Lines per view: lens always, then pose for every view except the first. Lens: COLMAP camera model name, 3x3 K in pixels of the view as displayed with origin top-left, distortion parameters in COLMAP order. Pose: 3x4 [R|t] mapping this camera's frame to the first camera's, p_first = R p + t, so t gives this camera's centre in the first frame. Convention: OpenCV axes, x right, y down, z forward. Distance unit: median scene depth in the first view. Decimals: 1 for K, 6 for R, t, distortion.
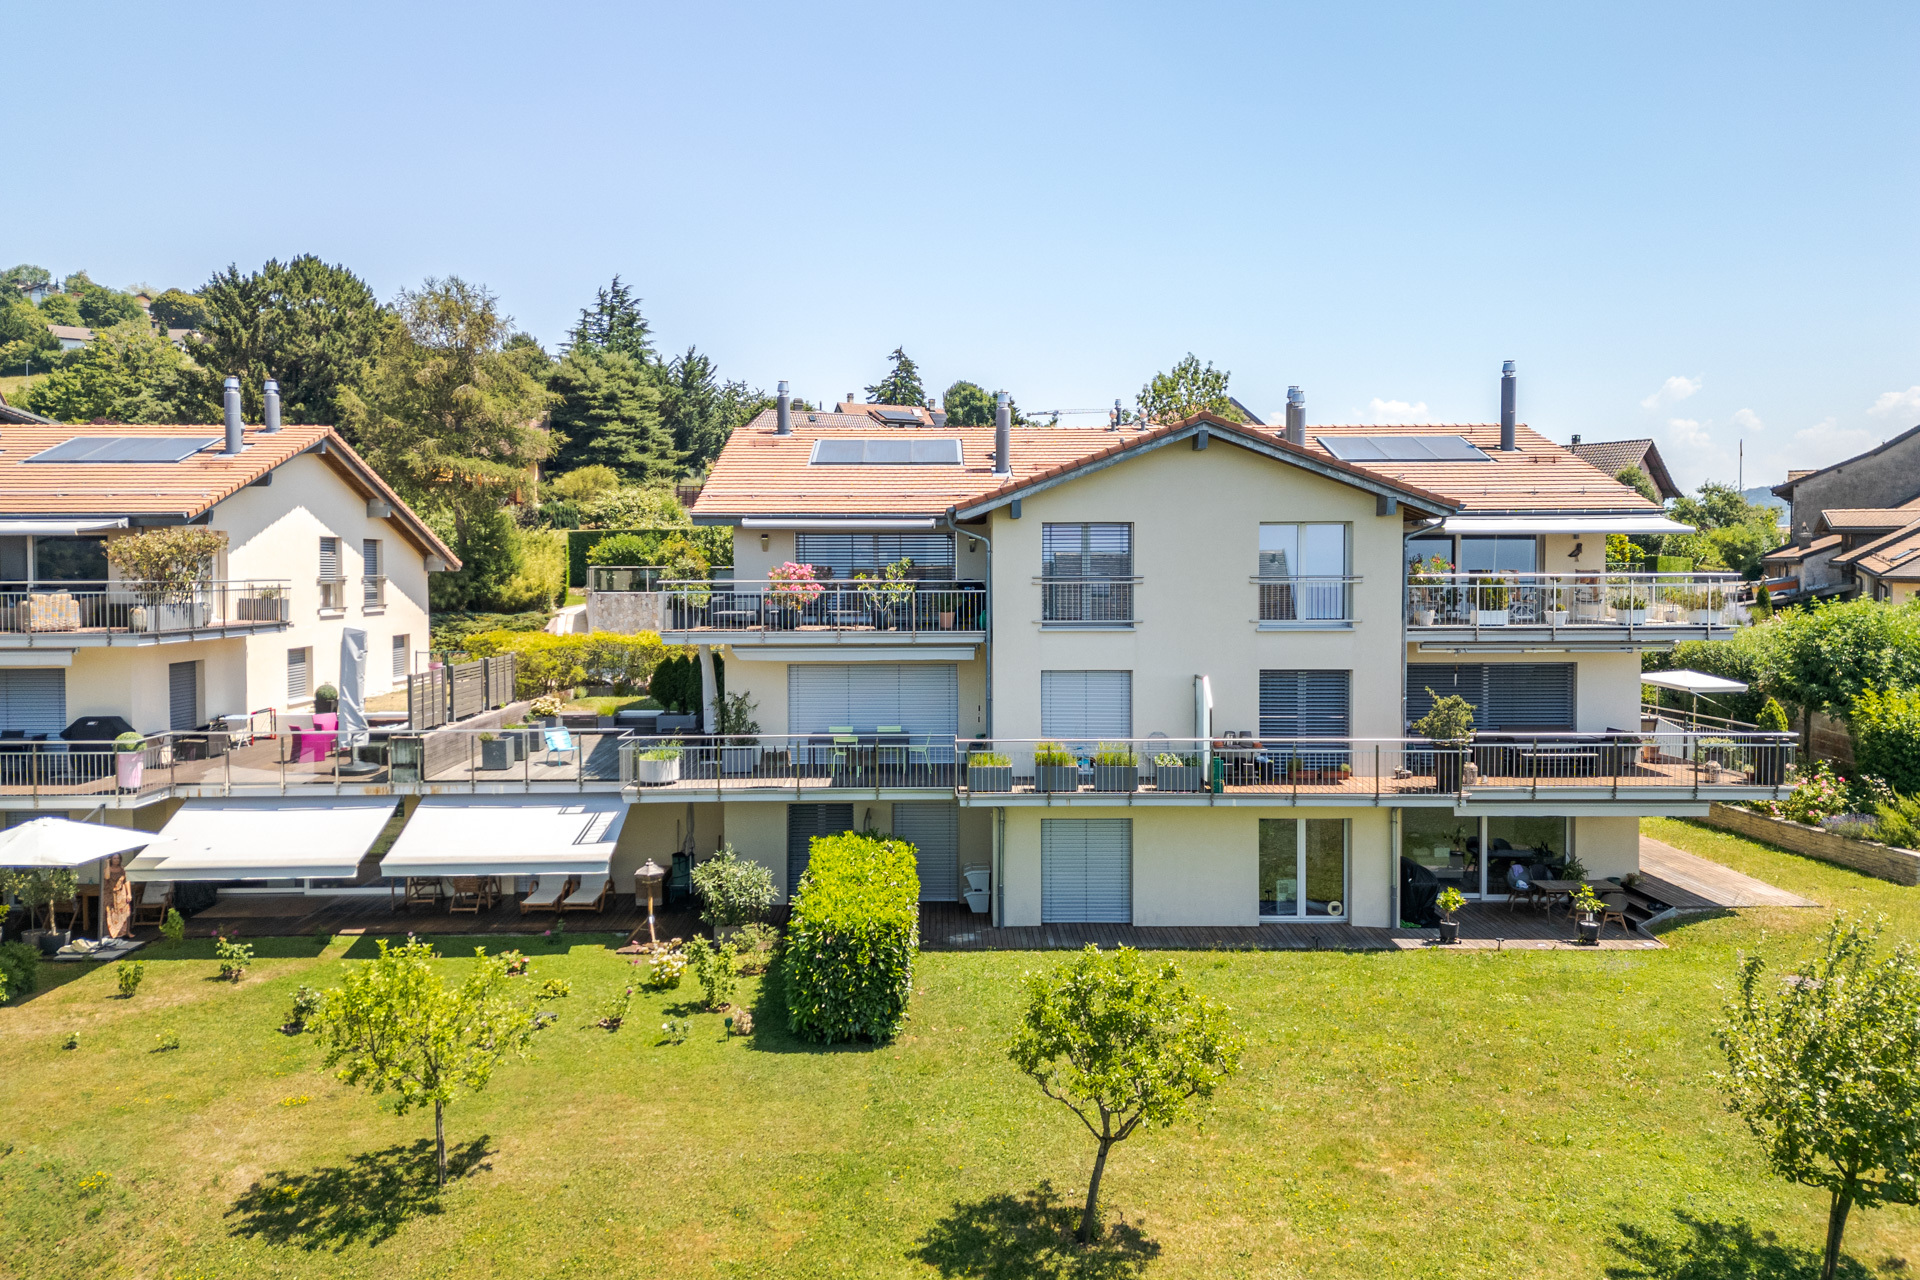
lens RADIAL K [[1345.9, 0, 995.3], [0, 1345.9, 664.9], [0, 0, 1]] dist [0.105834, -0.135947]
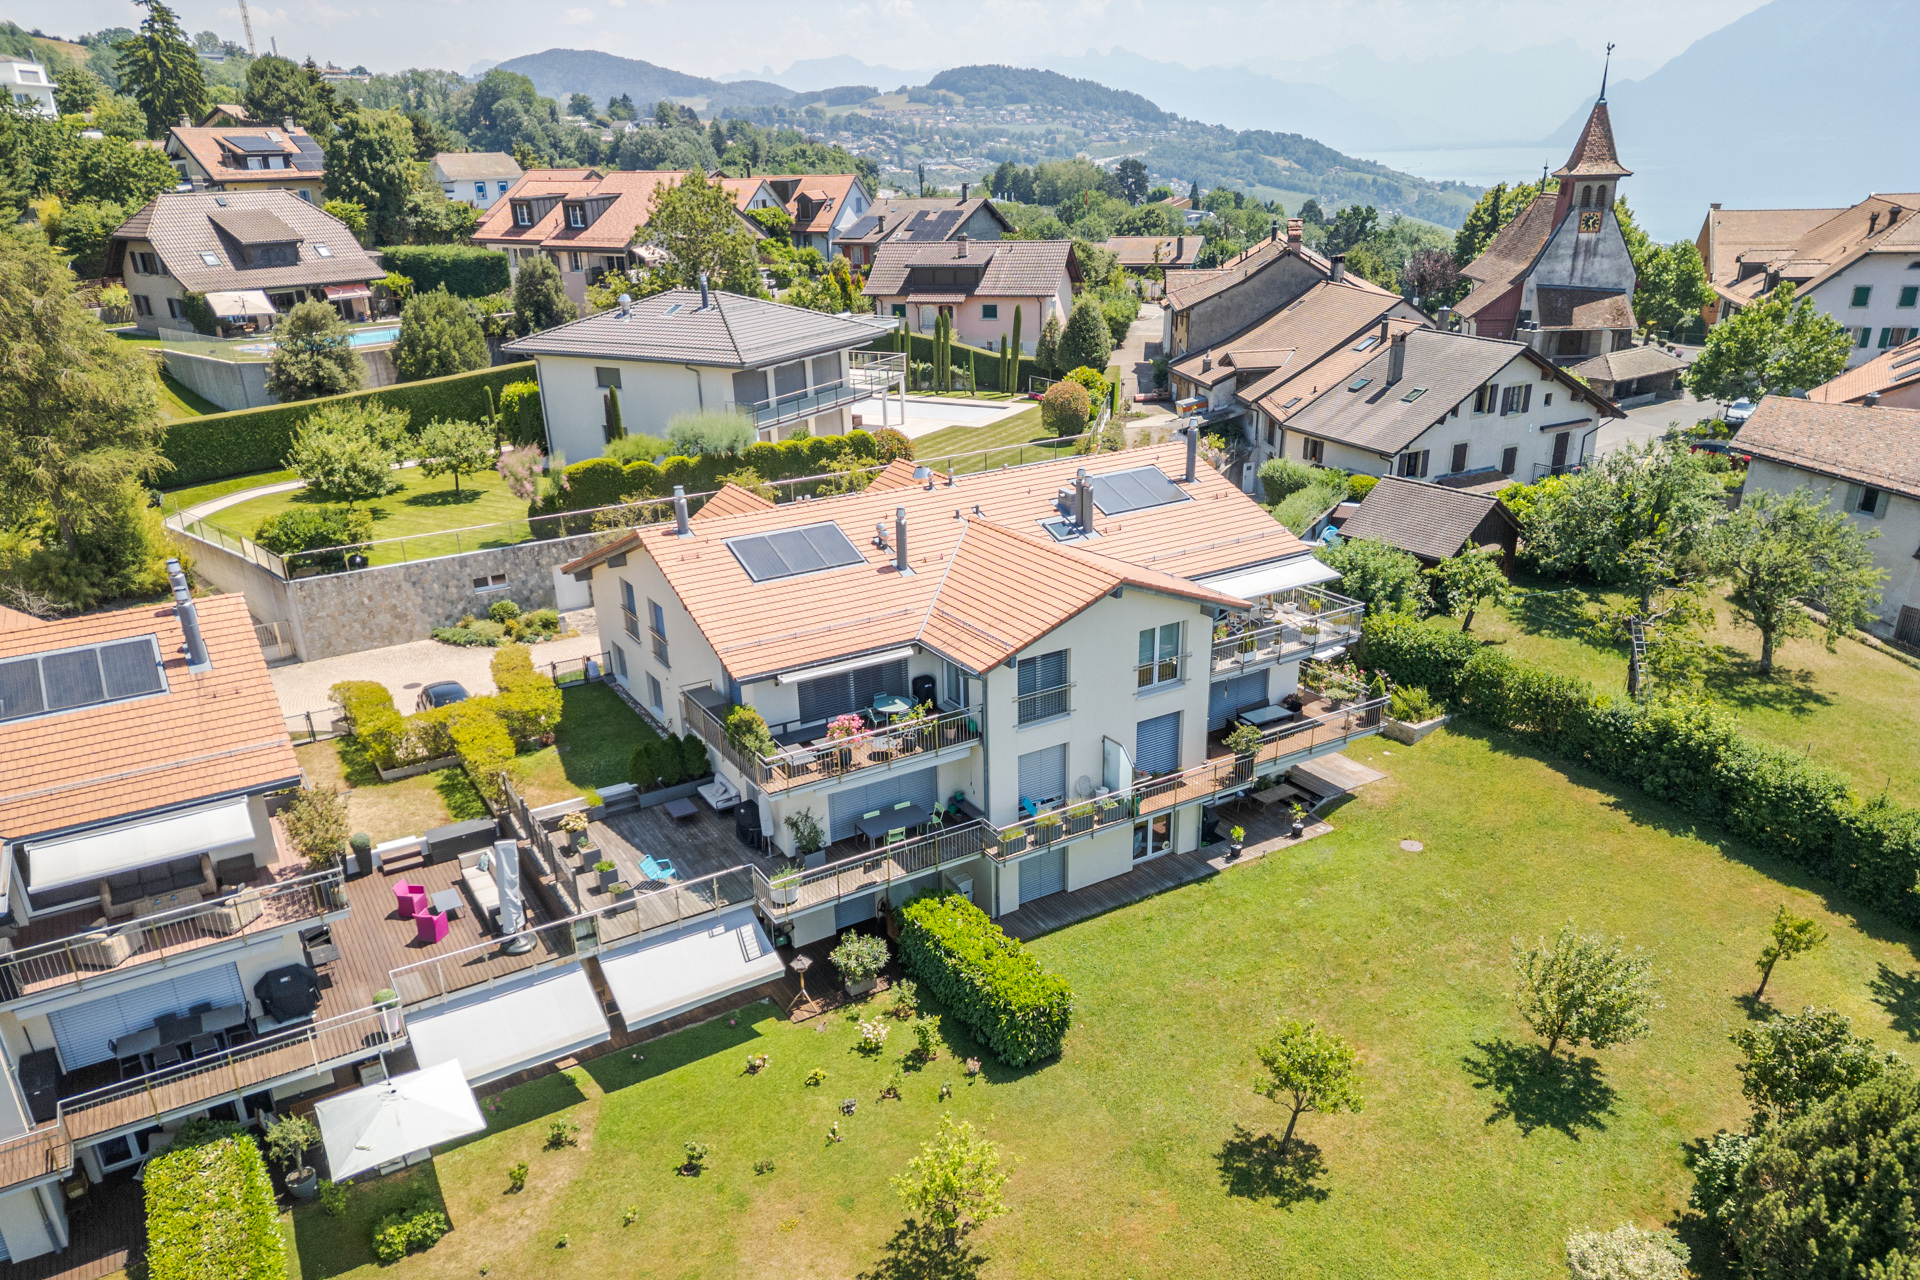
lens RADIAL K [[1345.9, 0, 995.3], [0, 1345.9, 664.9], [0, 0, 1]] dist [0.105834, -0.135947]
pose [[0.861379, -0.197485, 0.468003, -0.657039], [0.049037, 0.949357, 0.310350, -0.551140], [-0.505591, -0.244379, 0.827440, -0.185113]]
